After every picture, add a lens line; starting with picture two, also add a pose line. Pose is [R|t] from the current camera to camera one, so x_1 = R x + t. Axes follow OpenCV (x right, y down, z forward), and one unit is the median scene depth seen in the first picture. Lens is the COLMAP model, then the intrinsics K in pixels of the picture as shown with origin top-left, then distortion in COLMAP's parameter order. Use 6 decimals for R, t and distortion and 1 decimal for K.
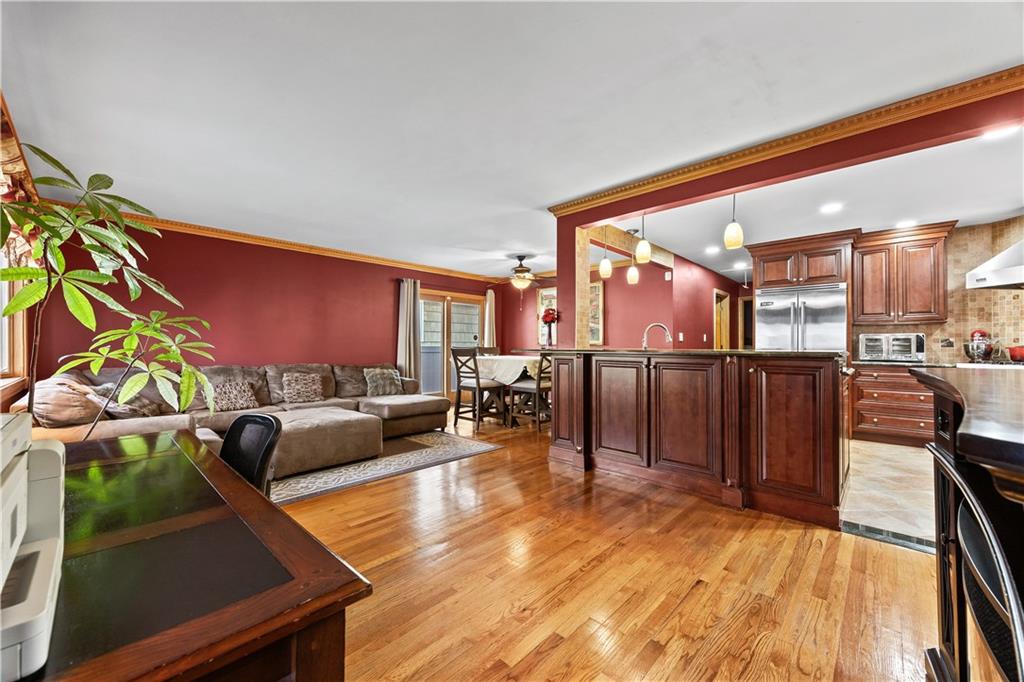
lens RADIAL K [[396.0, 0, 509.3], [0, 396.0, 341.2], [0, 0, 1]] dist [0.000801, -0.000804]
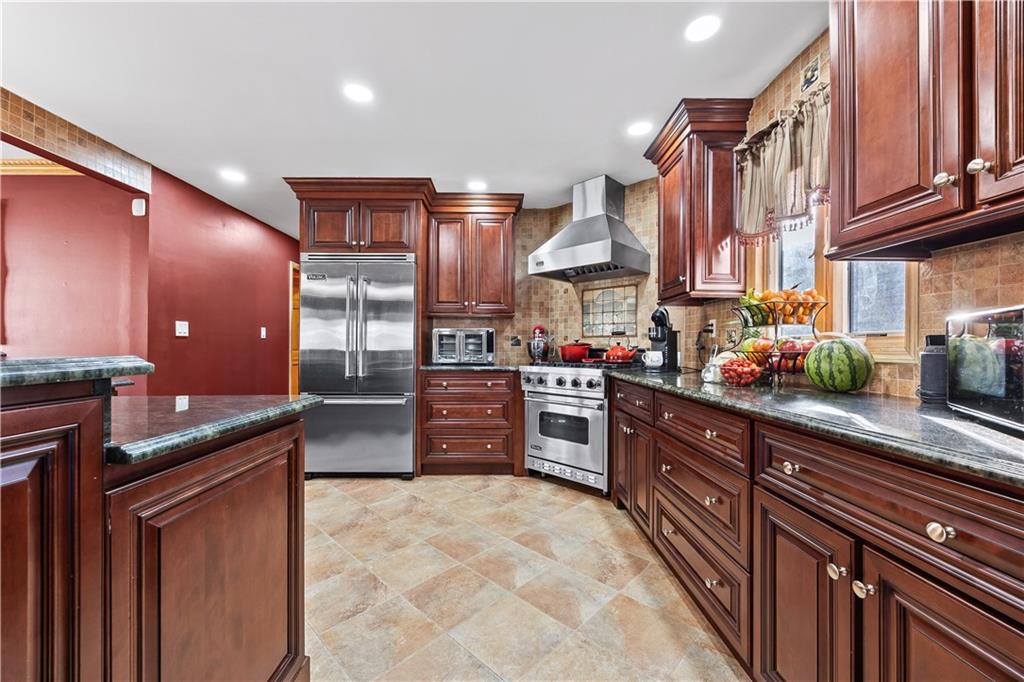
lens RADIAL K [[396.0, 0, 512.7], [0, 396.0, 343.8], [0, 0, 1]] dist [0.000801, -0.000804]
pose [[0.715908, 0.000962, 0.698194, 0.493146], [-0.004767, 0.999982, 0.003510, 0.007235], [-0.698178, -0.005841, 0.715900, 0.382817]]
